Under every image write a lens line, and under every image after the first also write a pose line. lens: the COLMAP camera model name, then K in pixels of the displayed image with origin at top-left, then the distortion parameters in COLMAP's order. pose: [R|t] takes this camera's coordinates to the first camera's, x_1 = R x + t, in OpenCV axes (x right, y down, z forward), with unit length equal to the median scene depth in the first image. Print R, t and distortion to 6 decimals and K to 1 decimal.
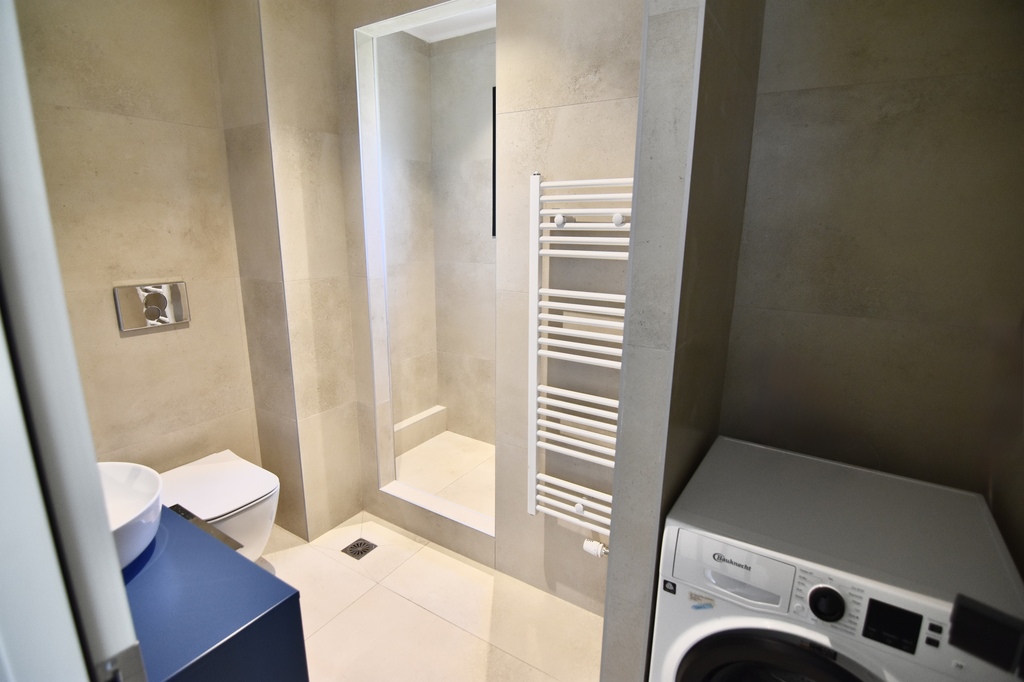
lens RADIAL K [[490.9, 0, 503.5], [0, 490.9, 341.5], [0, 0, 1]] dist [-0.004429, -0.012959]
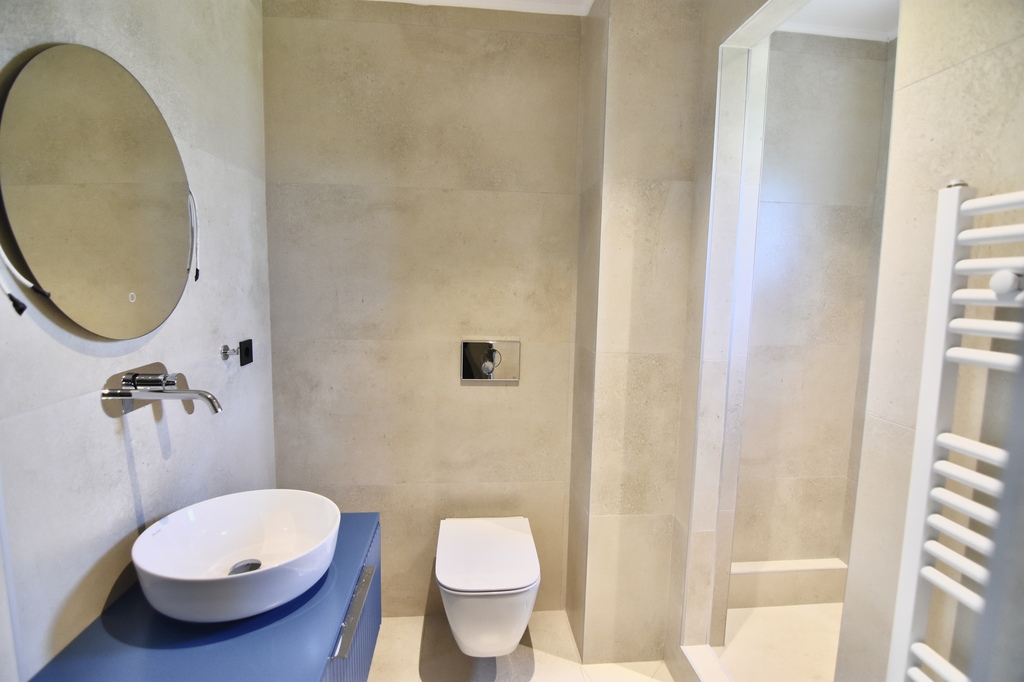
lens RADIAL K [[490.9, 0, 503.5], [0, 490.9, 341.5], [0, 0, 1]] dist [-0.004429, -0.012959]
pose [[0.616450, 0.093198, -0.781859, 0.128240], [-0.198403, 0.979316, -0.039693, -0.071963], [0.761988, 0.179592, 0.622190, 0.315951]]
